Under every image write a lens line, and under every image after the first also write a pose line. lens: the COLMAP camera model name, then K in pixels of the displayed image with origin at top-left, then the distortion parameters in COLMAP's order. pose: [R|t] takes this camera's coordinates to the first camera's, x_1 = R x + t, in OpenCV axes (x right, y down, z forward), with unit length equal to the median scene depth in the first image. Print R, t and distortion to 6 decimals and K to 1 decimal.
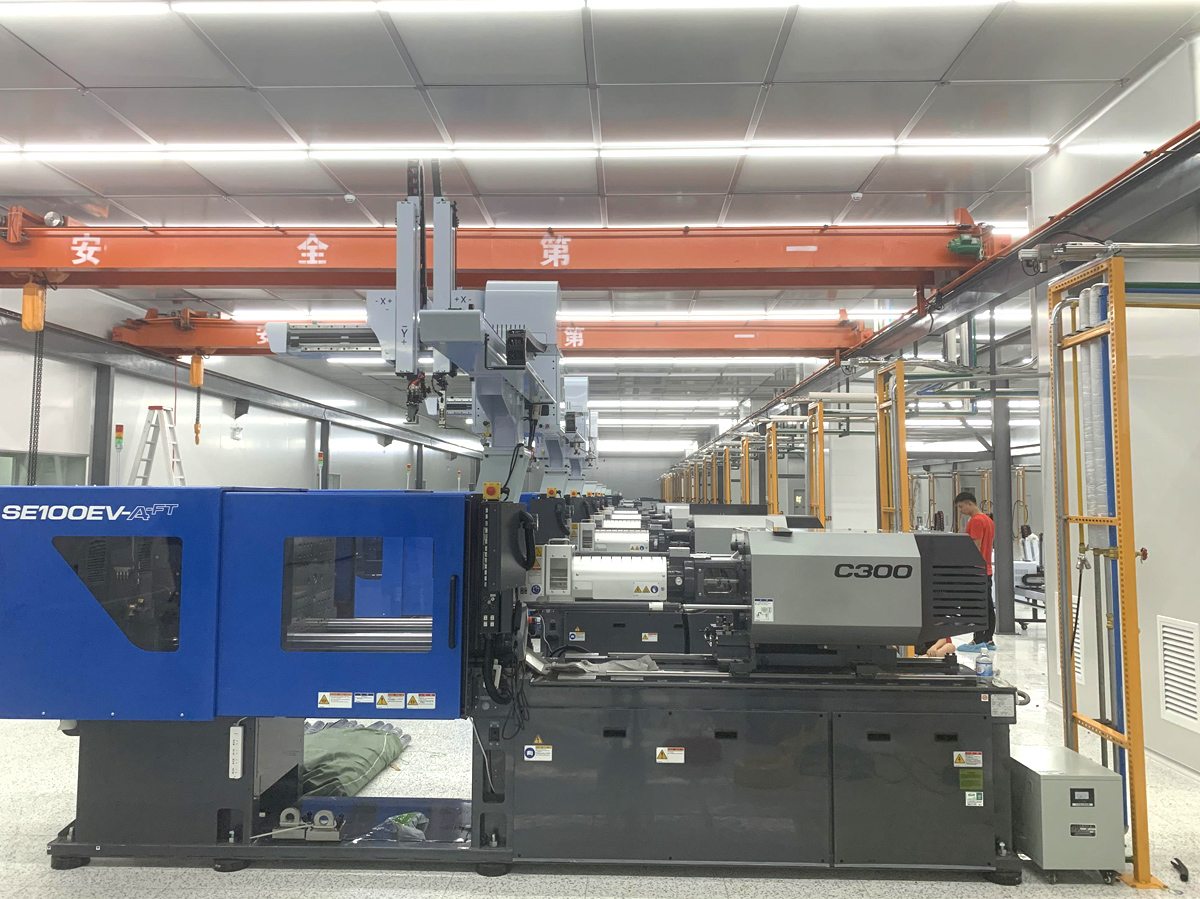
lens RADIAL K [[944.0, 0, 600.0], [0, 944.0, 449.5], [0, 0, 1]] dist [0.007699, -0.003184]
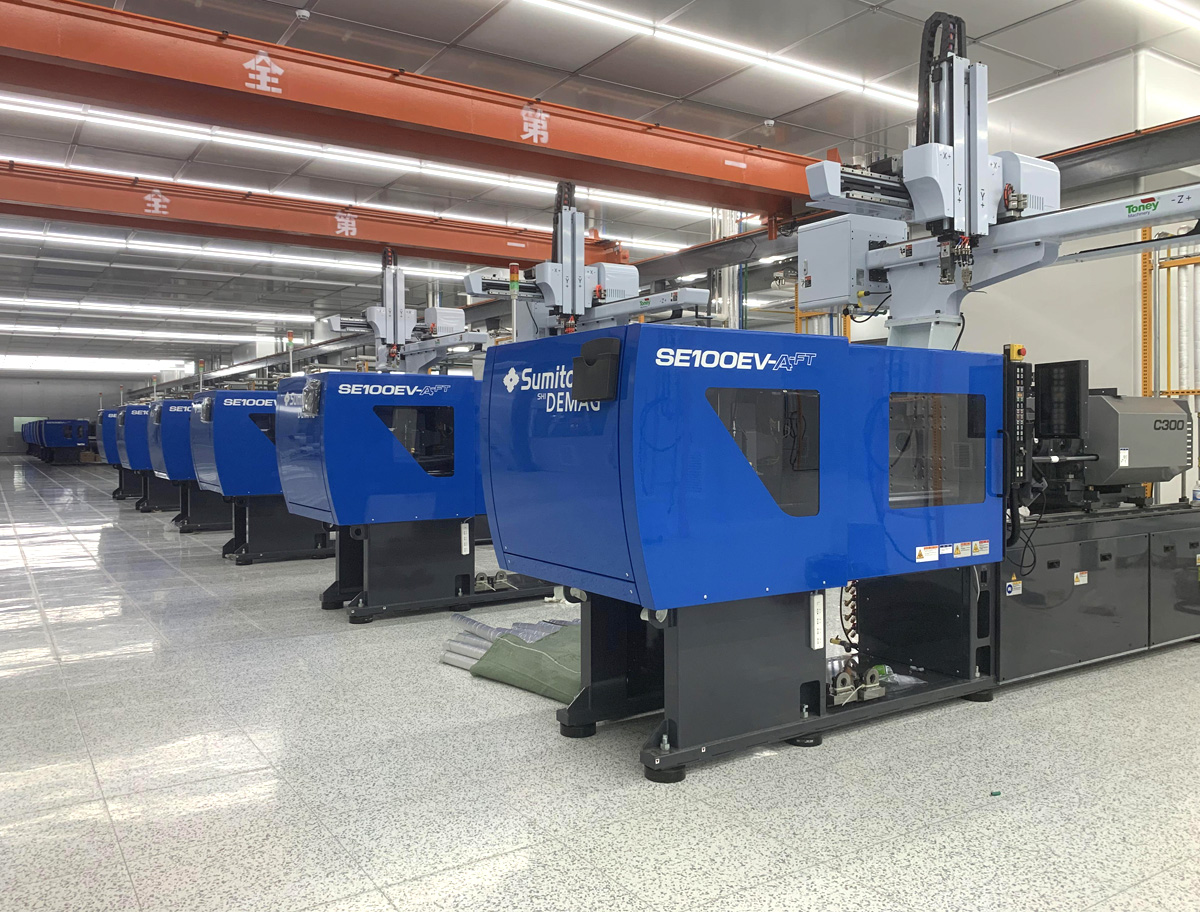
lens RADIAL K [[961.0, 0, 600.0], [0, 961.0, 456.0], [0, 0, 1]] dist [-0.013765, 0.001483]
pose [[0.823123, -0.025140, 0.567307, -1.089429], [-0.019028, 0.997237, 0.071801, 0.089309], [-0.567545, -0.069896, 0.820371, 0.346282]]
